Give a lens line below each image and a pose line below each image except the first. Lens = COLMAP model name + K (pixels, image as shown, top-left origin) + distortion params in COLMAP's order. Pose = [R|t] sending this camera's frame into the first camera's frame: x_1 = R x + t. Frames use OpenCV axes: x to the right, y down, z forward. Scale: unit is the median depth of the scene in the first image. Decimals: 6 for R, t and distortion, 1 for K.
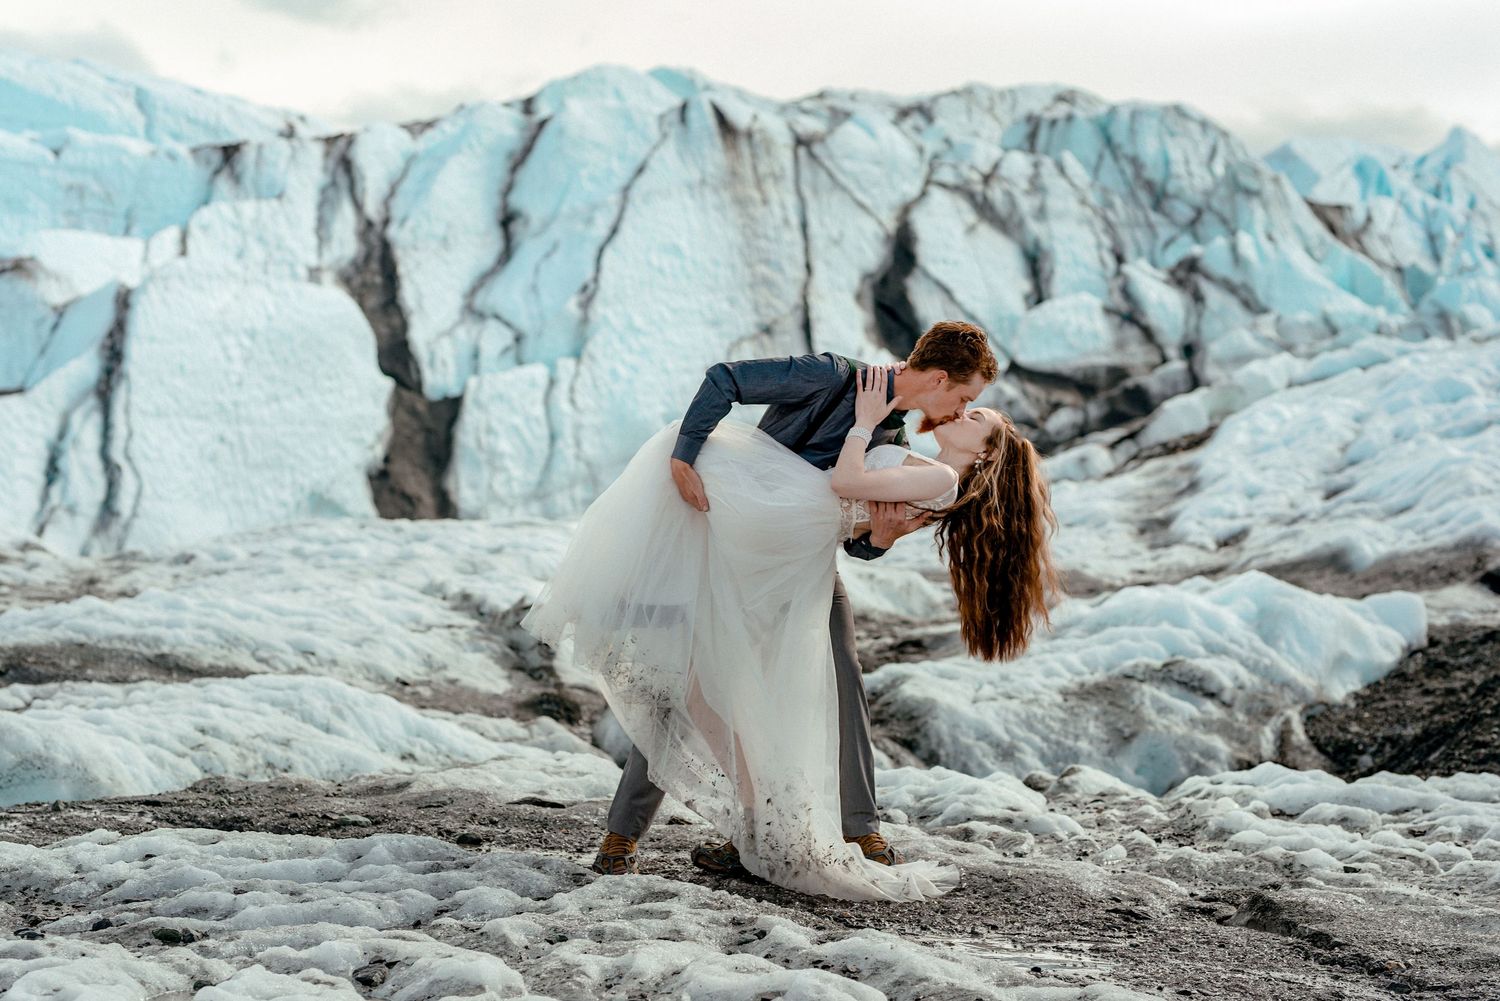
lens RADIAL K [[3582.1, 0, 749.8], [0, 3582.1, 501.1], [0, 0, 1]] dist [0.050360, 0.000000]
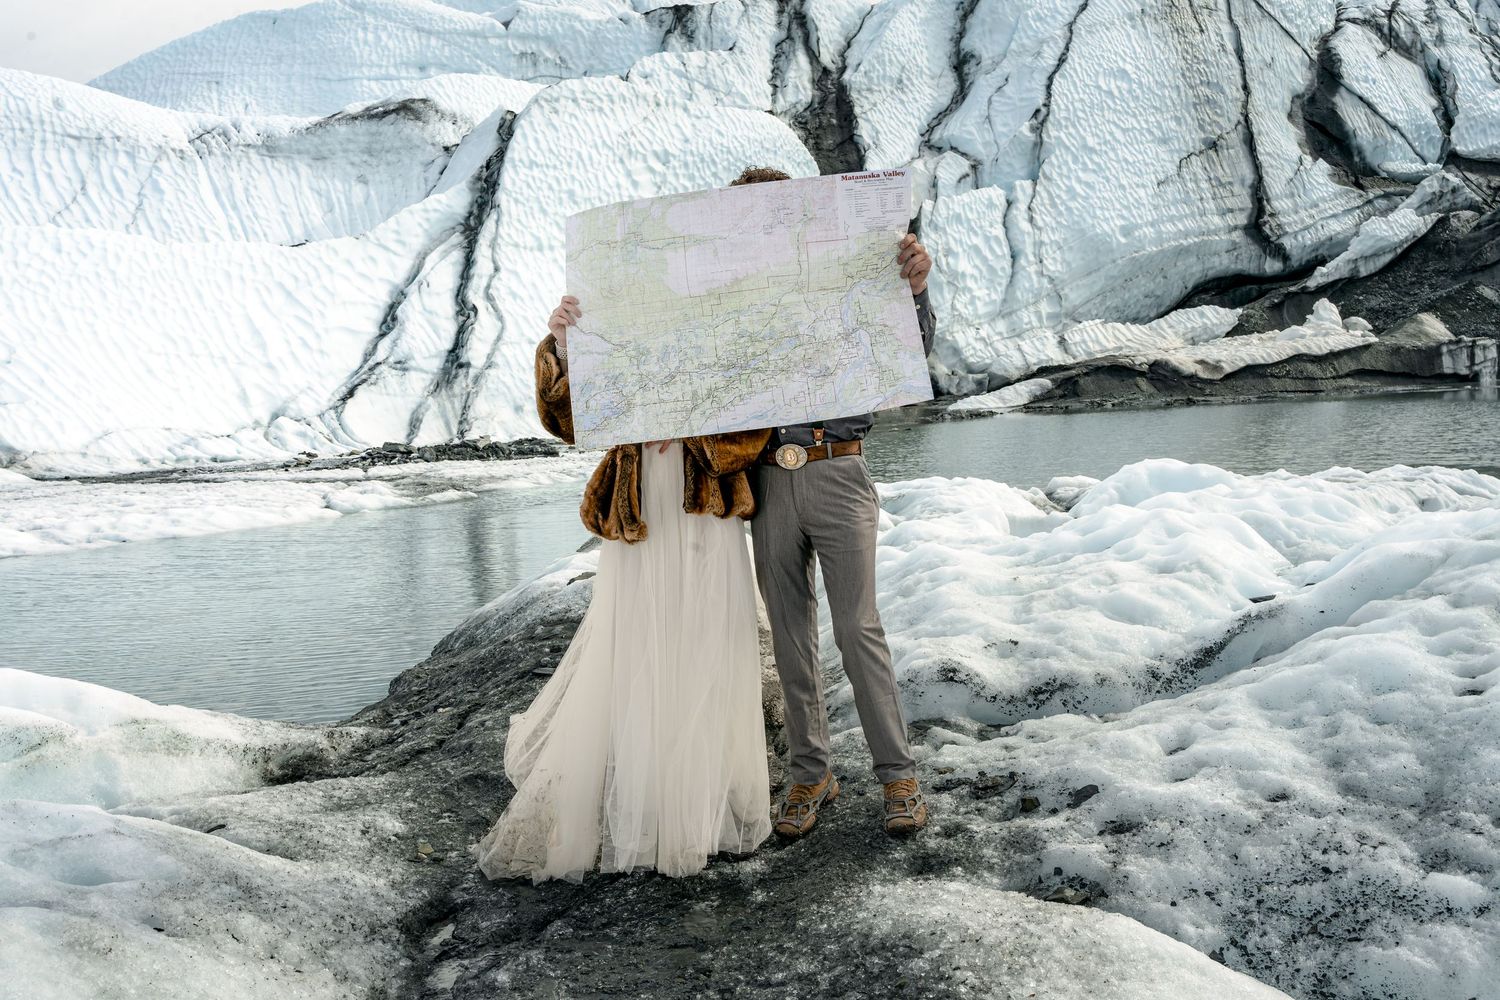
lens RADIAL K [[1505.0, 0, 739.4], [0, 1505.0, 494.6], [0, 0, 1]] dist [-0.005273, 0.000000]
pose [[0.962262, -0.062206, -0.264921, -0.020358], [0.086287, 0.993034, 0.080242, 0.008808], [0.258084, -0.100073, 0.960926, 0.548822]]
